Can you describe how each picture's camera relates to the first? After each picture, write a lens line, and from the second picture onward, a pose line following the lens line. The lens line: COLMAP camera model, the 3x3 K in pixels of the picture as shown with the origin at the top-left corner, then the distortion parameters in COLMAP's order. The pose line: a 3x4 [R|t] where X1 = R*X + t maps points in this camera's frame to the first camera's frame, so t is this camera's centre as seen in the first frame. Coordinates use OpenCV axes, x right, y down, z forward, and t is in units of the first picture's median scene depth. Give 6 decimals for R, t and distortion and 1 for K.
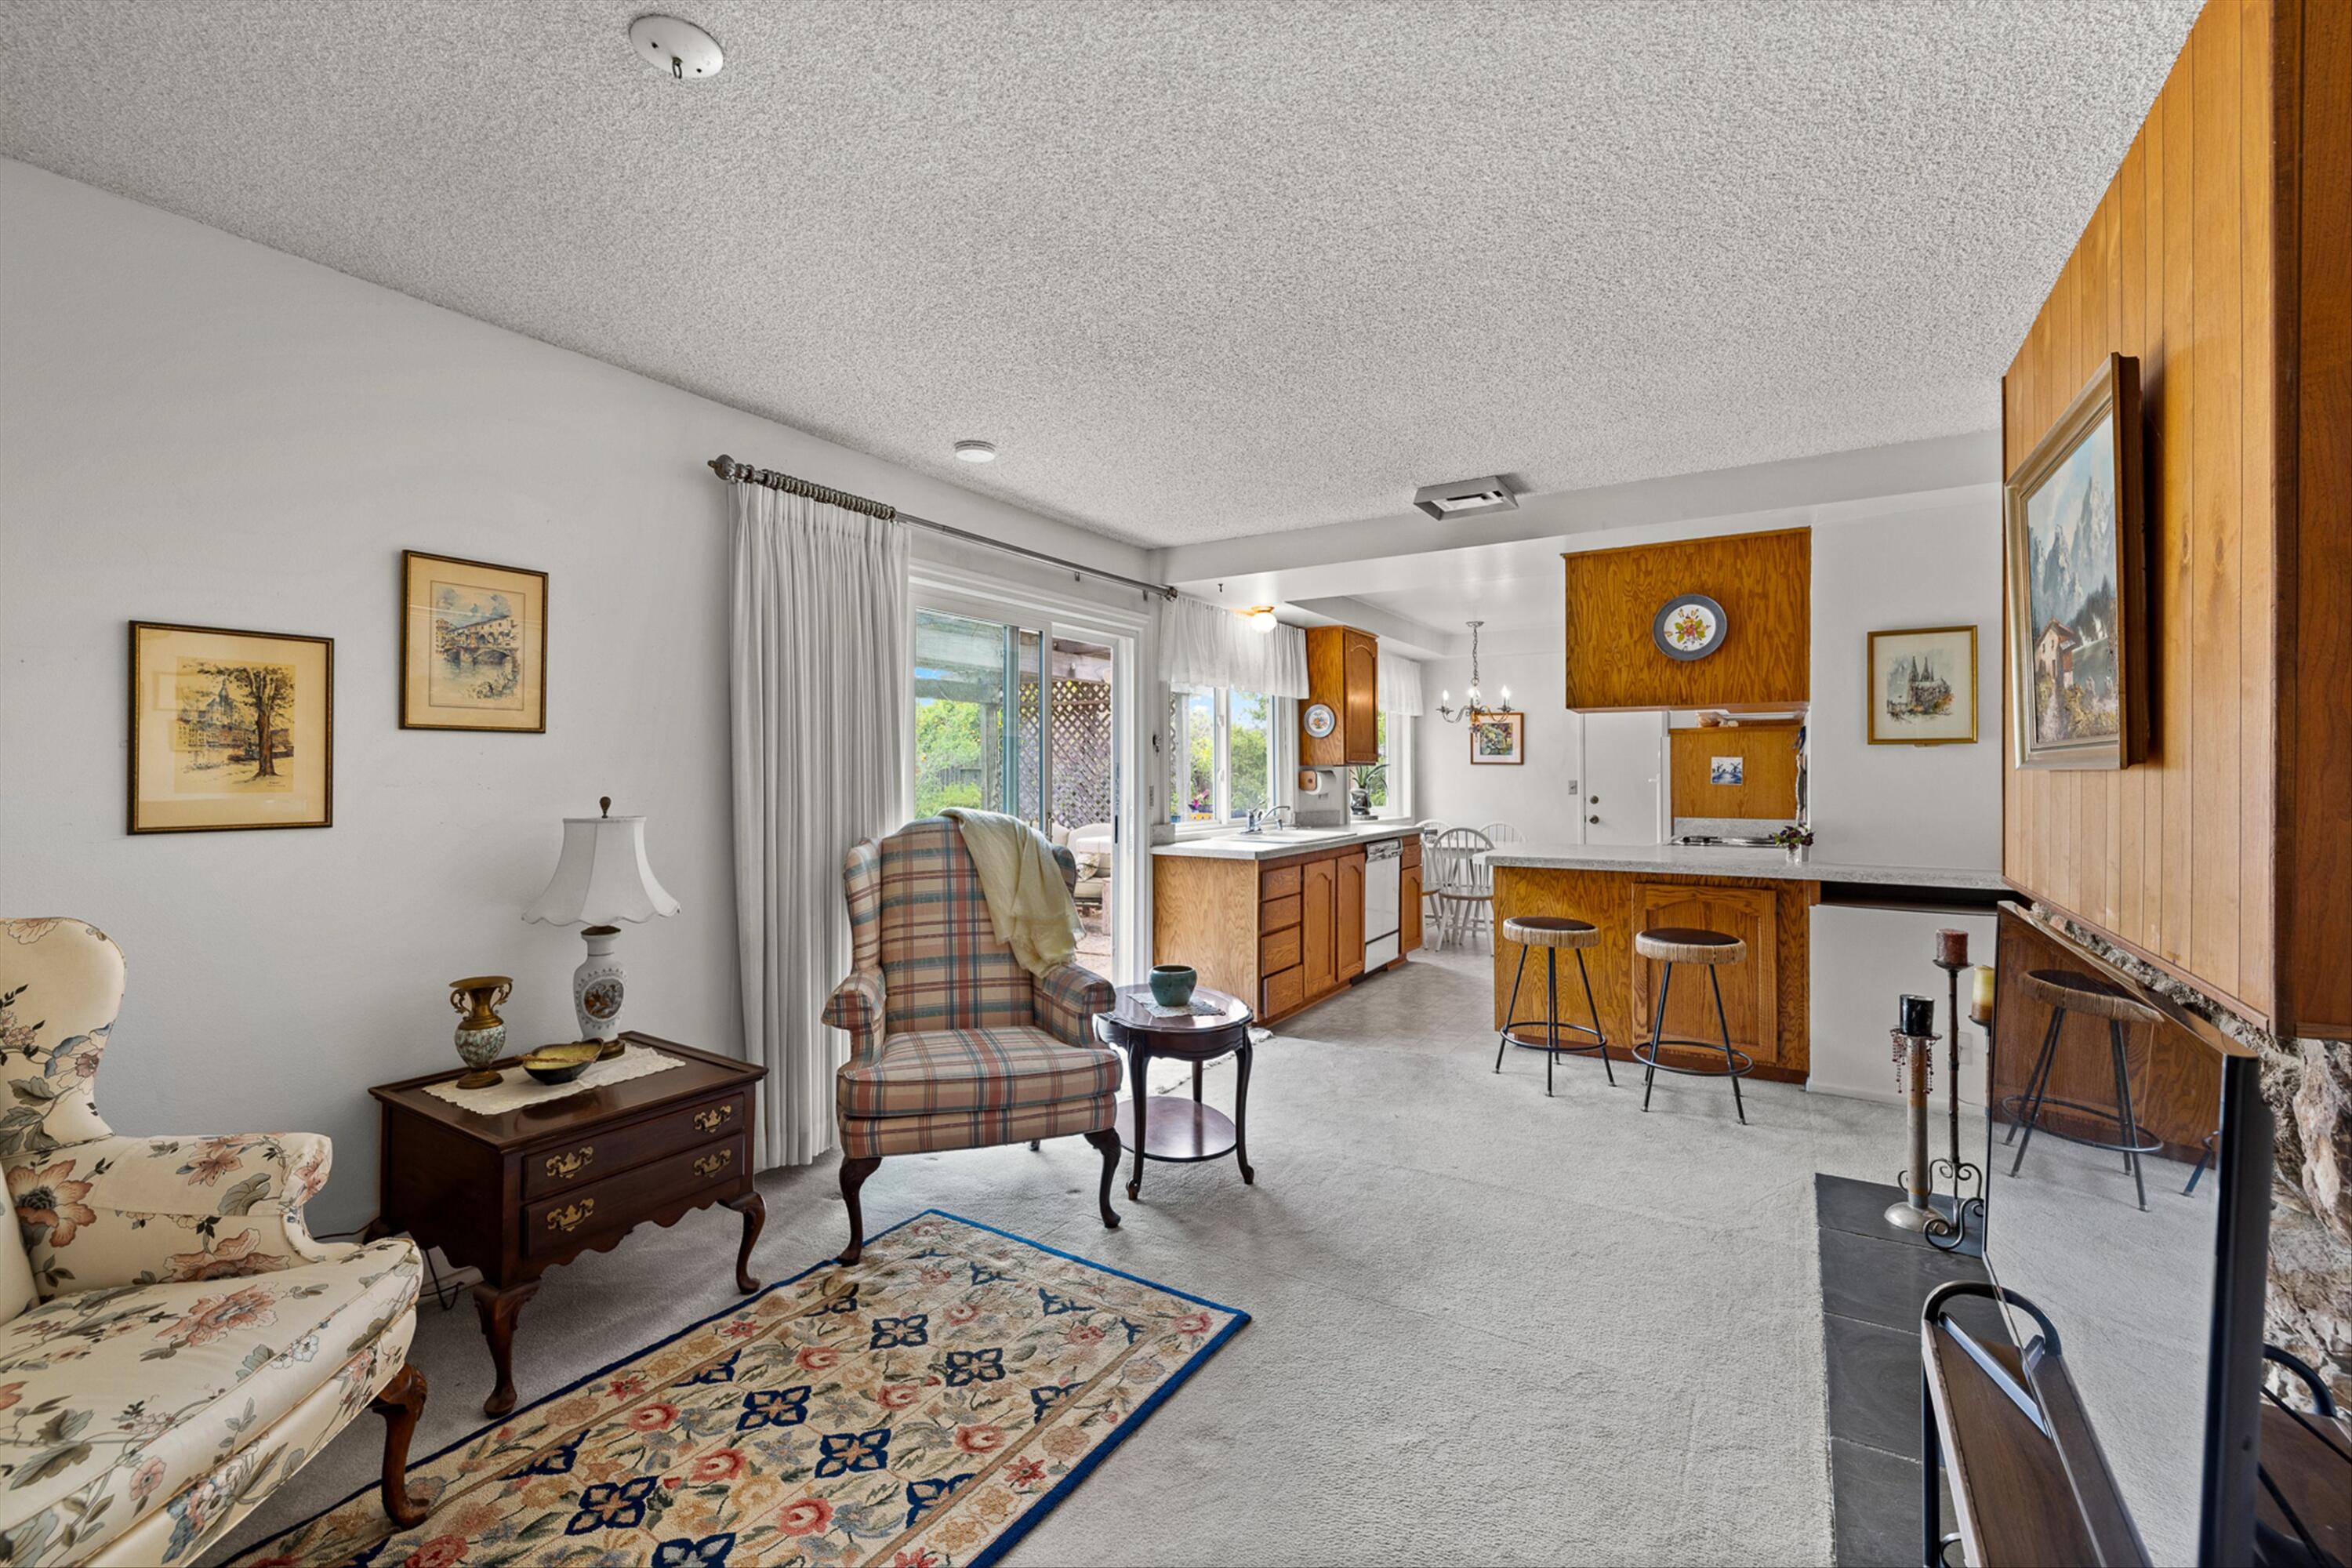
lens RADIAL K [[1019.6, 0, 1181.9], [0, 1019.6, 766.6], [0, 0, 1]] dist [0.015865, 0.000073]
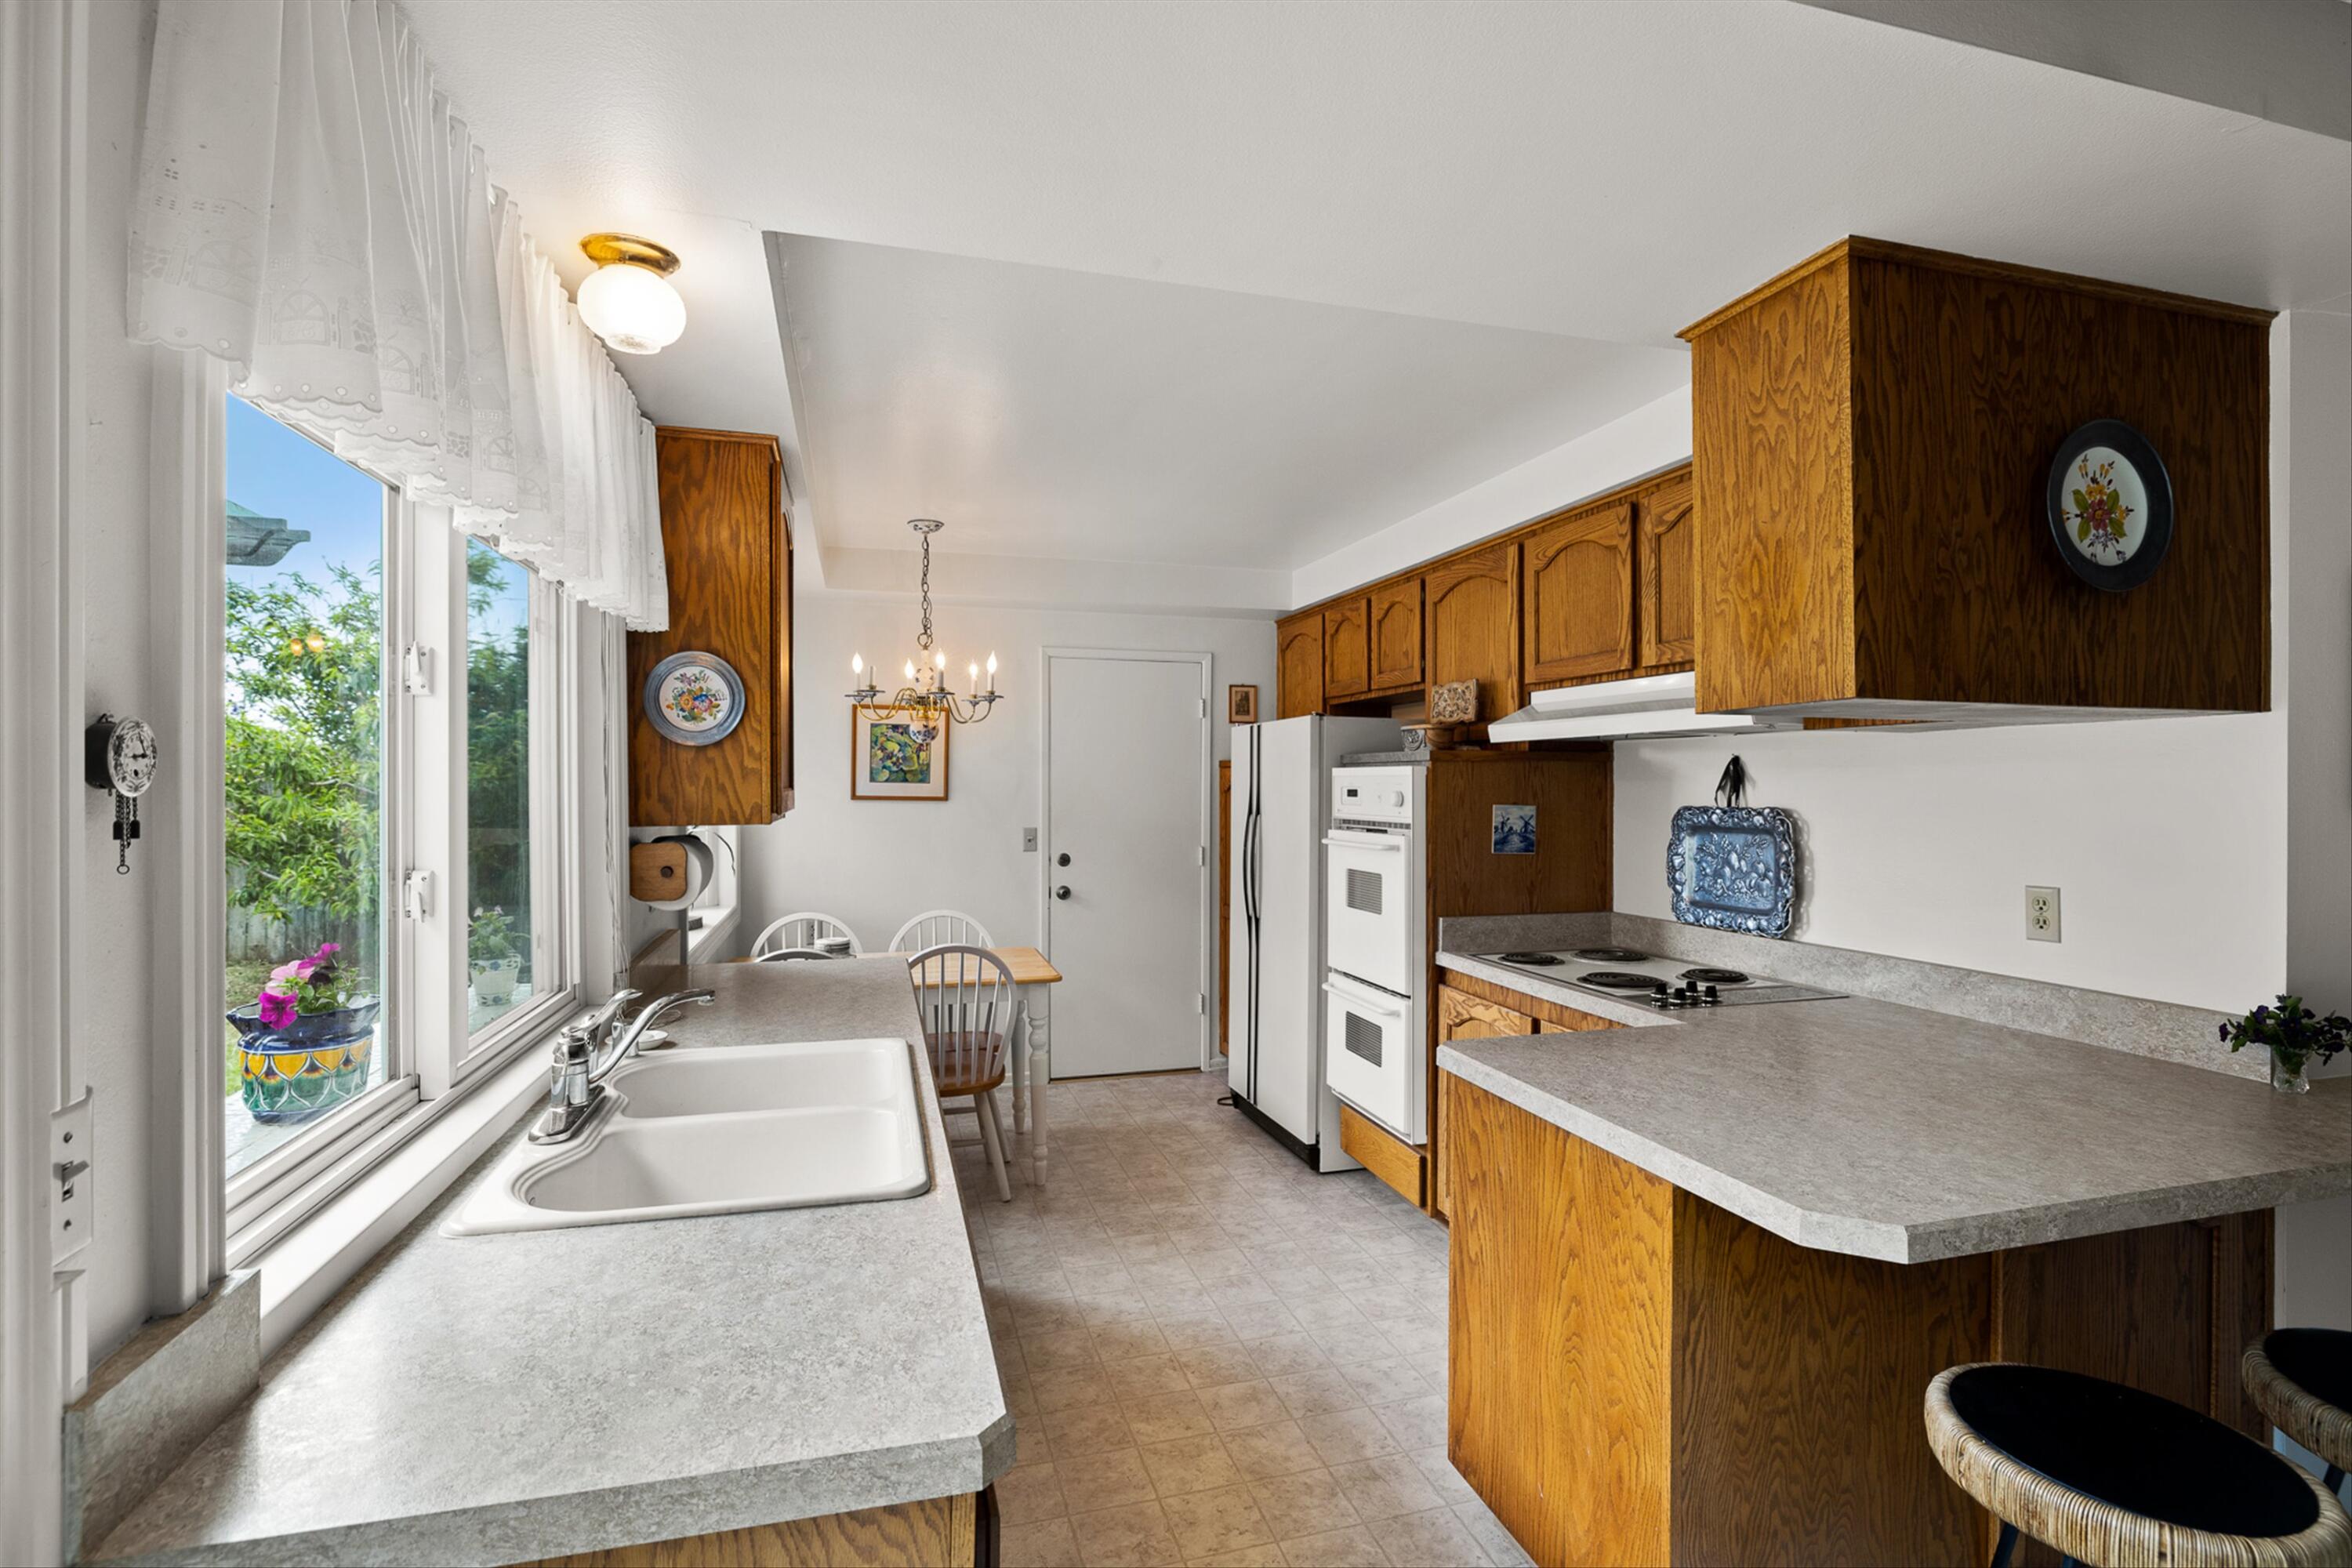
lens RADIAL K [[1085.6, 0, 1176.0], [0, 1085.6, 784.0], [0, 0, 1]] dist [-0.000130, 0.000167]
pose [[0.676147, 0.003328, 0.736759, -0.042102], [-0.009483, 0.999946, 0.004186, -0.027890], [-0.736706, -0.009817, 0.676142, 0.939997]]
